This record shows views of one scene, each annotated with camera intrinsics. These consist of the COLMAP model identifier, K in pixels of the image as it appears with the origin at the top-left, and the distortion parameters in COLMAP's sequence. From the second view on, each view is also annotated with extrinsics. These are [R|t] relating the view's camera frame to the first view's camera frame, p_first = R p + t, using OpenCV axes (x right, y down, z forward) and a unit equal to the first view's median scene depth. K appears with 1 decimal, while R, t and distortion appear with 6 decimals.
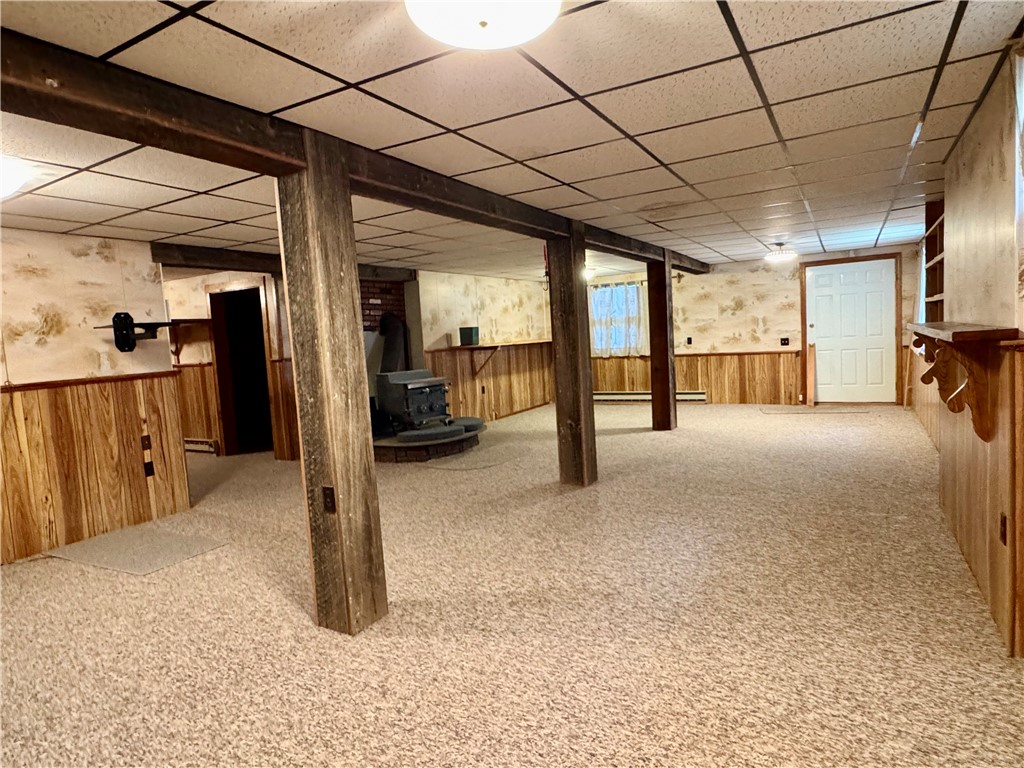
lens RADIAL K [[602.4, 0, 512.0], [0, 602.4, 384.0], [0, 0, 1]] dist [-0.005962, 0.001716]
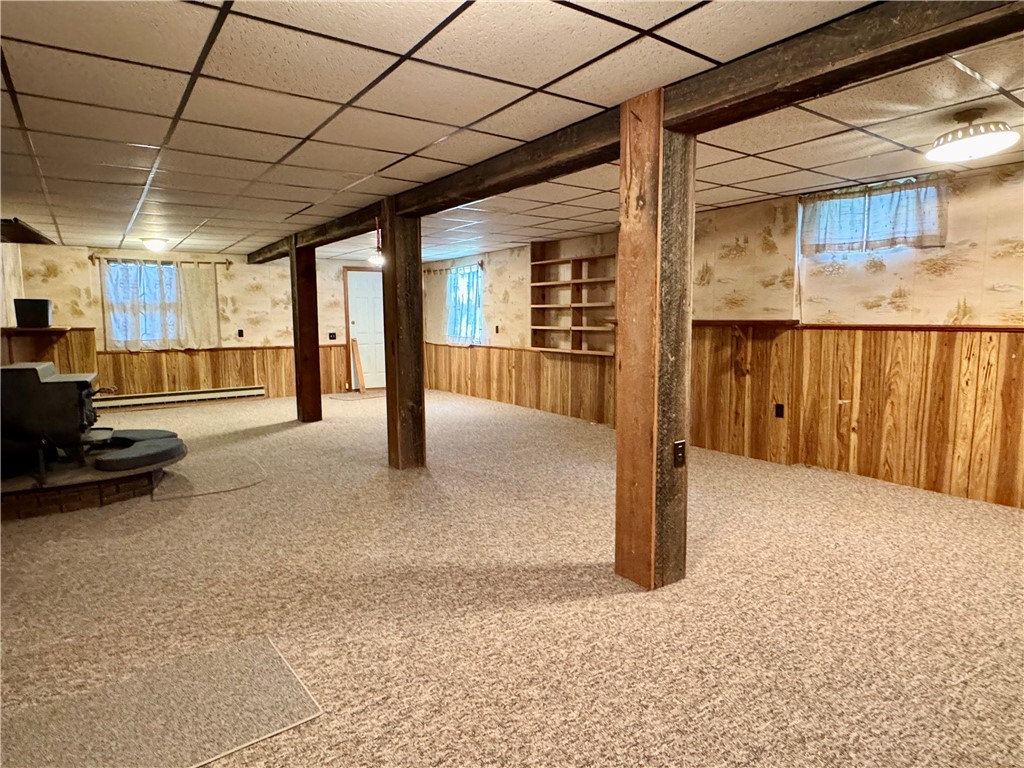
lens RADIAL K [[597.9, 0, 512.0], [0, 597.9, 384.0], [0, 0, 1]] dist [-0.000513, -0.001861]
pose [[0.424516, -0.046085, 0.904247, -0.486396], [0.056030, 0.998127, 0.024566, 0.010397], [-0.903685, 0.040236, 0.426303, 0.292959]]
